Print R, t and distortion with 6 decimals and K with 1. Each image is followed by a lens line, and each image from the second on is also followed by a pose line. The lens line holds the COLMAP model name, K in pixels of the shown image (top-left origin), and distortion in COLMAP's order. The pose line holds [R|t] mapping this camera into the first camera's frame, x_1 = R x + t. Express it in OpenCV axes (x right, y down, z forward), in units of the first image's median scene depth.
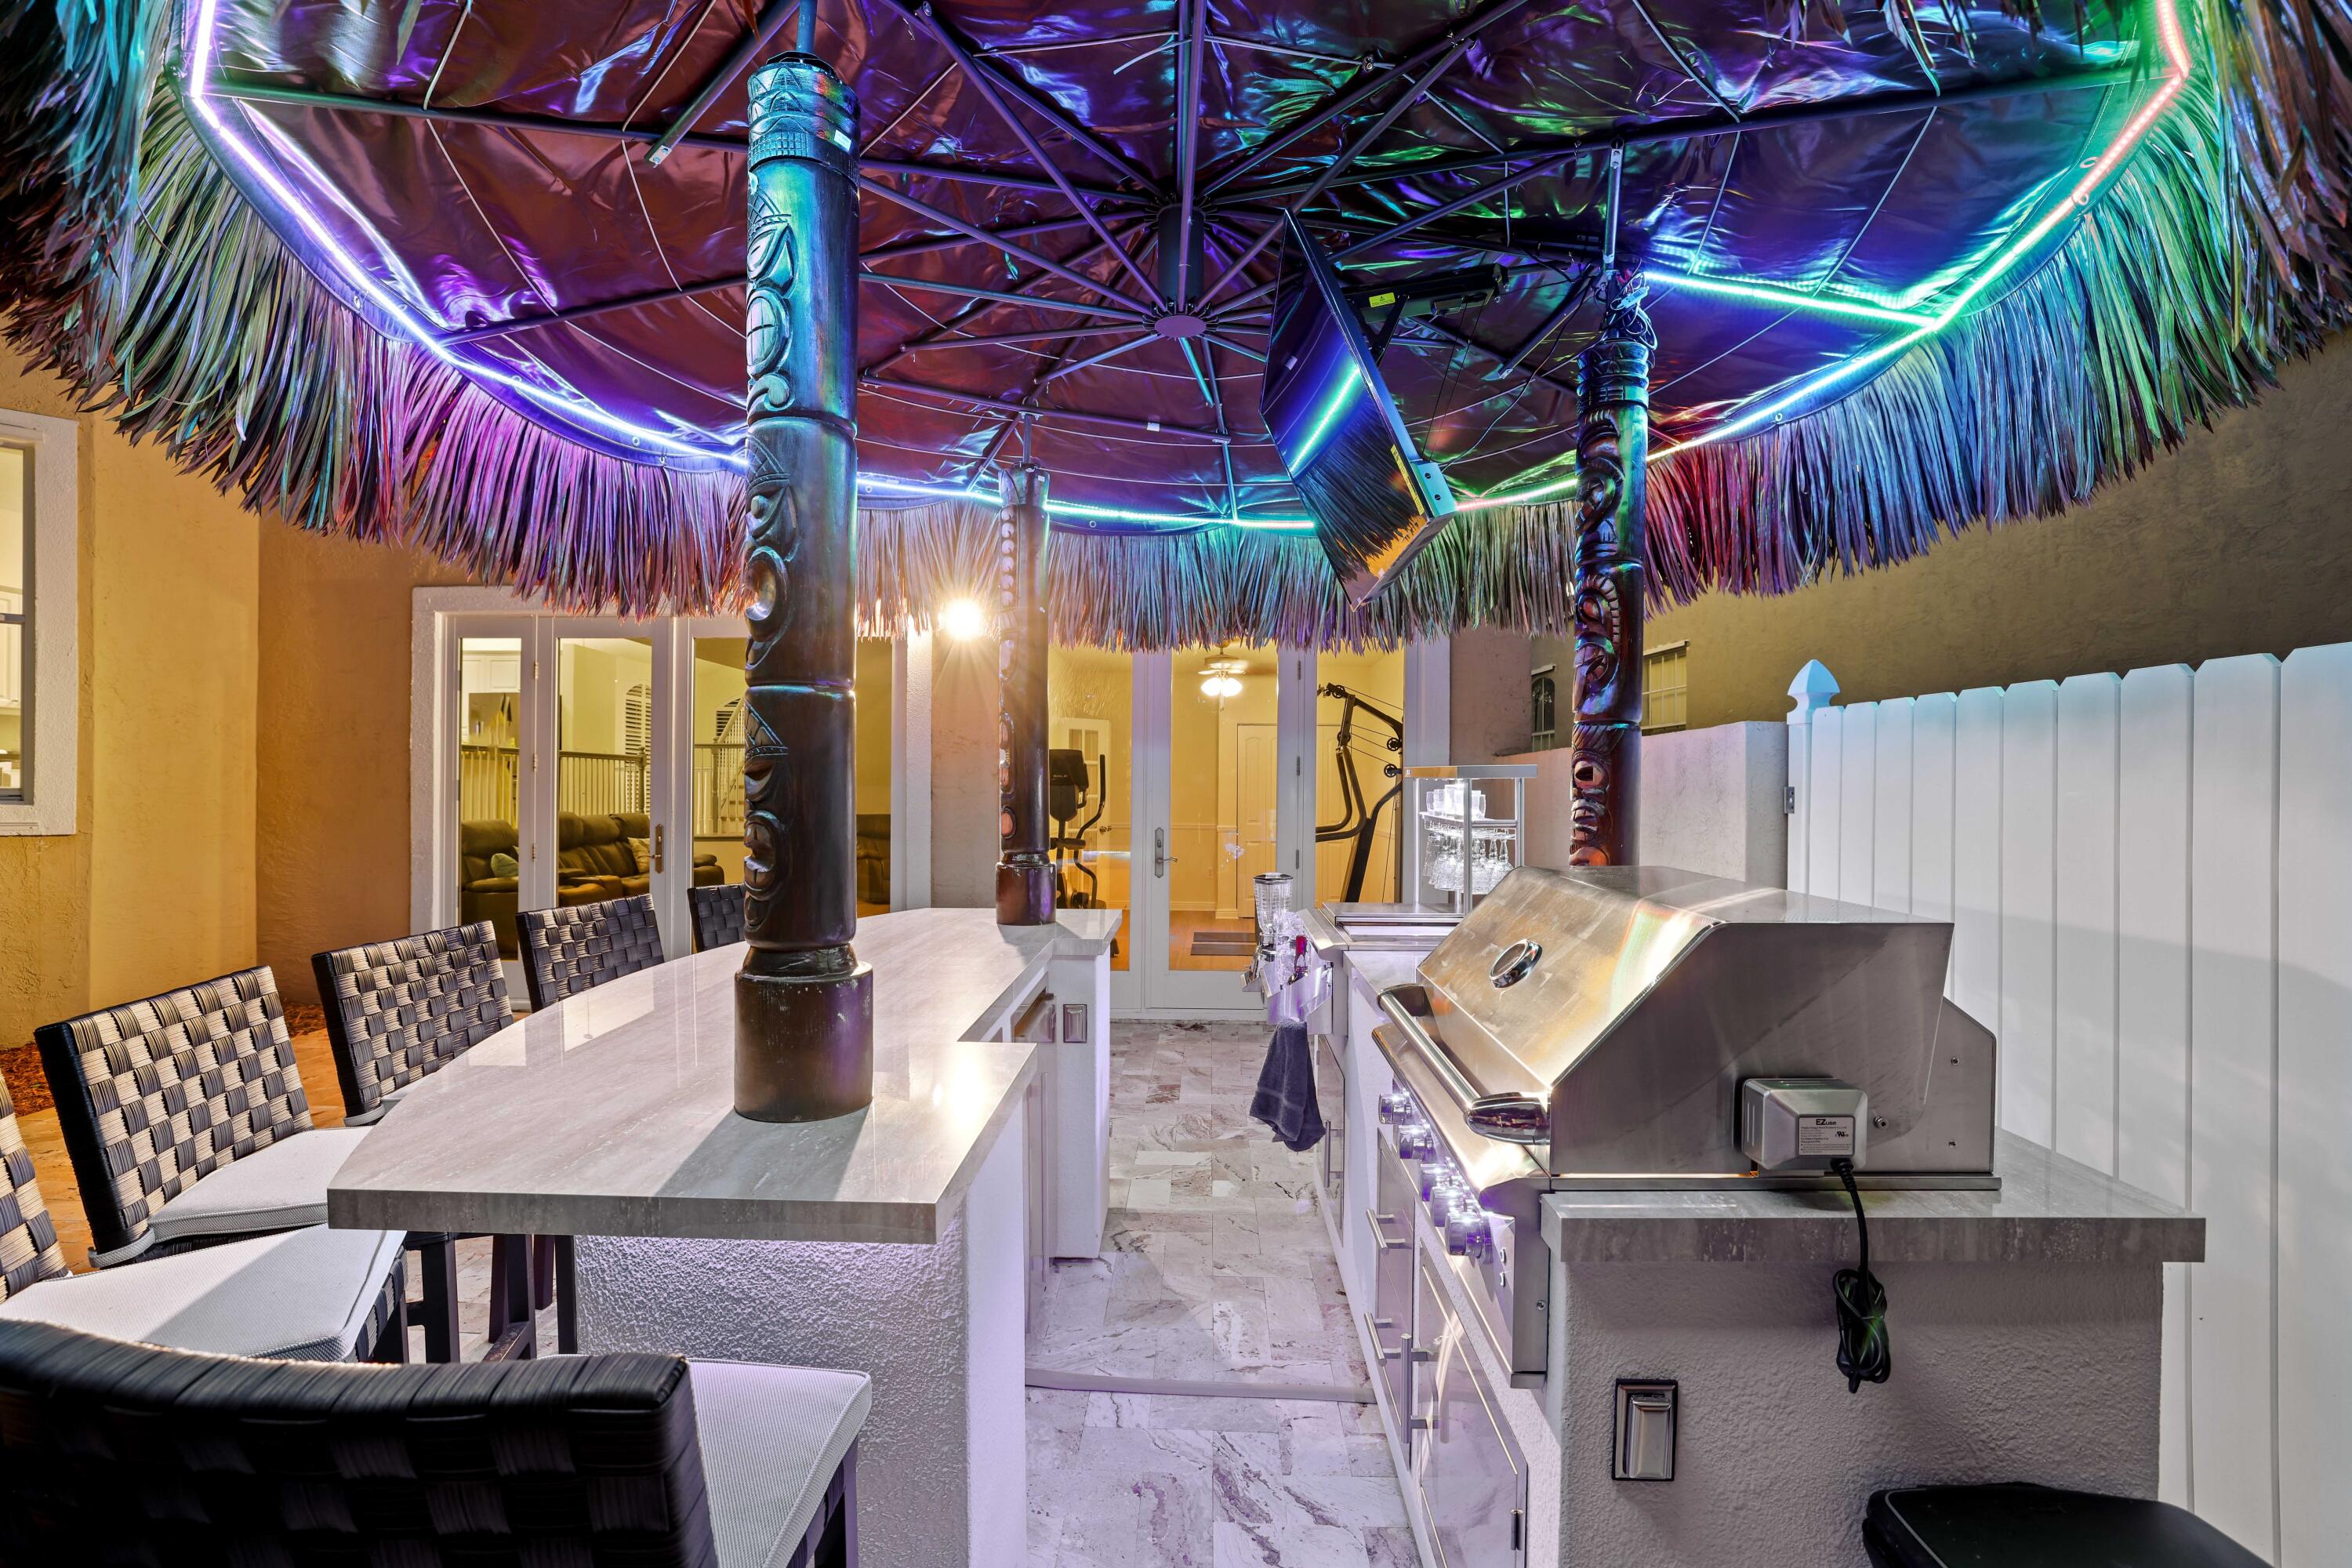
lens RADIAL K [[1056.8, 0, 1176.0], [0, 1056.8, 784.0], [0, 0, 1]] dist [-0.000813, -0.000080]
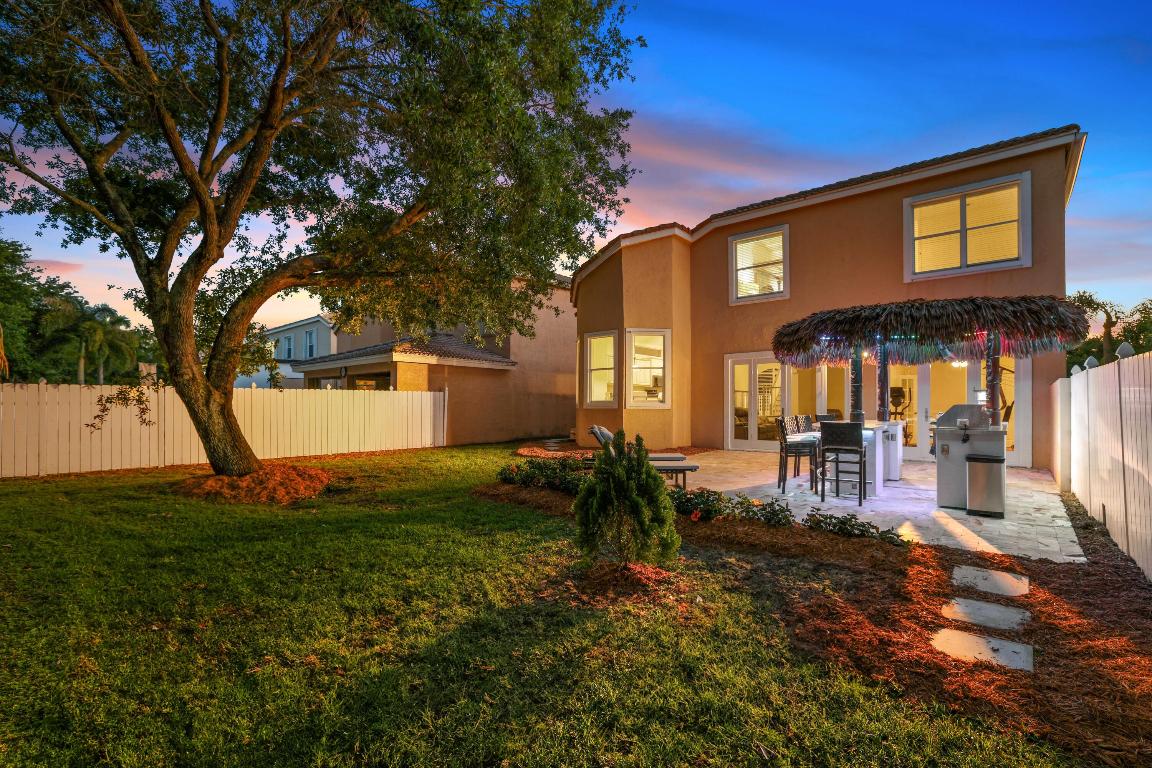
lens RADIAL K [[528.9, 0, 578.4], [0, 528.9, 403.7], [0, 0, 1]] dist [-0.002036, -0.000272]
pose [[0.785419, -0.009951, -0.618884, 0.160294], [0.009734, 0.999946, -0.003725, 0.021992], [0.618887, -0.003098, 0.785474, -1.098836]]
